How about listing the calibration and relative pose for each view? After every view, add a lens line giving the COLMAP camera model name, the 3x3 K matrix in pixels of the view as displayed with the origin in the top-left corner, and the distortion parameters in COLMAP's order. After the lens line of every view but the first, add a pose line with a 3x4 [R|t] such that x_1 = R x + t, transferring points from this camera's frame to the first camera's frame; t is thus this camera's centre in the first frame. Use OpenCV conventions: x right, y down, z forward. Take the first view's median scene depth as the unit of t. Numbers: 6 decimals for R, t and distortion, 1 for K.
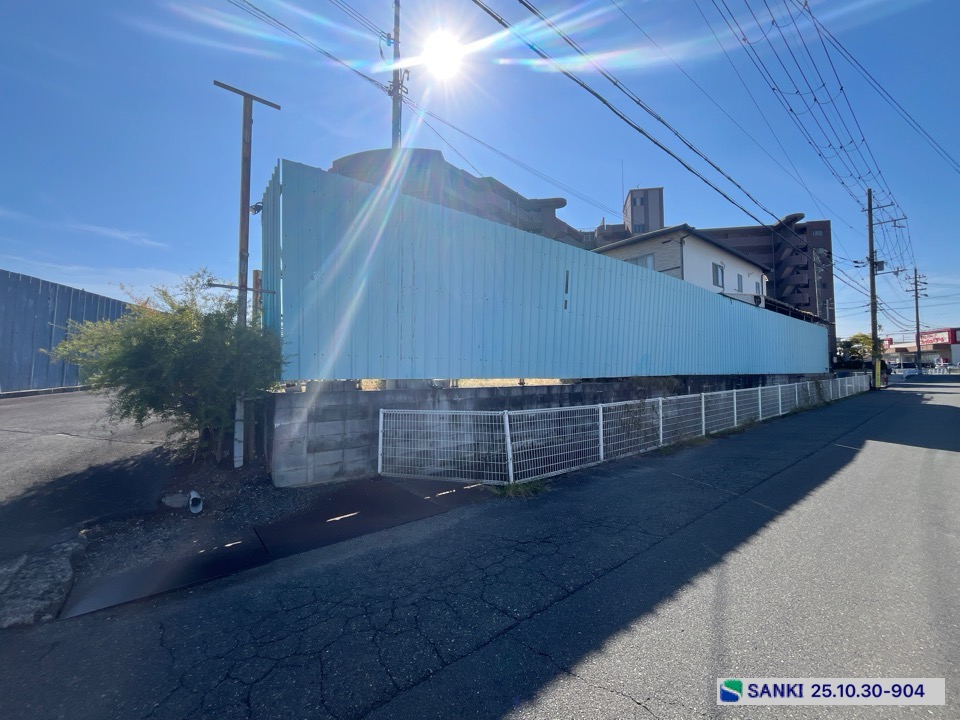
lens RADIAL K [[389.6, 0, 477.5], [0, 389.6, 361.3], [0, 0, 1]] dist [-0.001448, -0.000341]
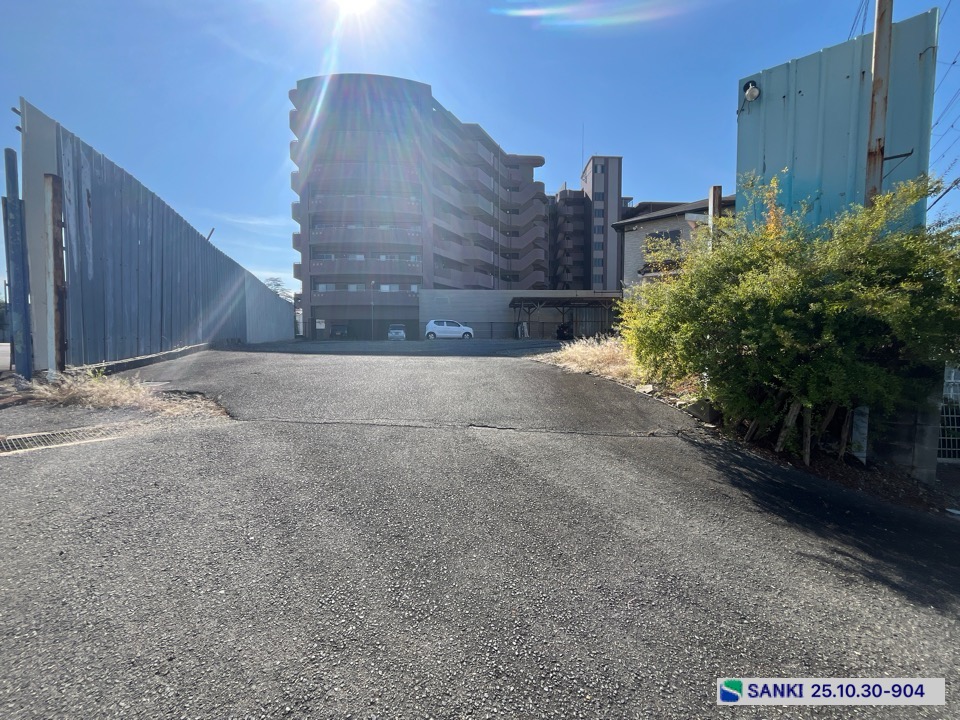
lens RADIAL K [[389.6, 0, 477.4], [0, 389.6, 360.7], [0, 0, 1]] dist [-0.001448, -0.000341]
pose [[0.977854, -0.004522, 0.209240, -1.161468], [-0.014111, 0.996067, 0.087468, 0.027228], [-0.208813, -0.088484, 0.973944, 0.379961]]
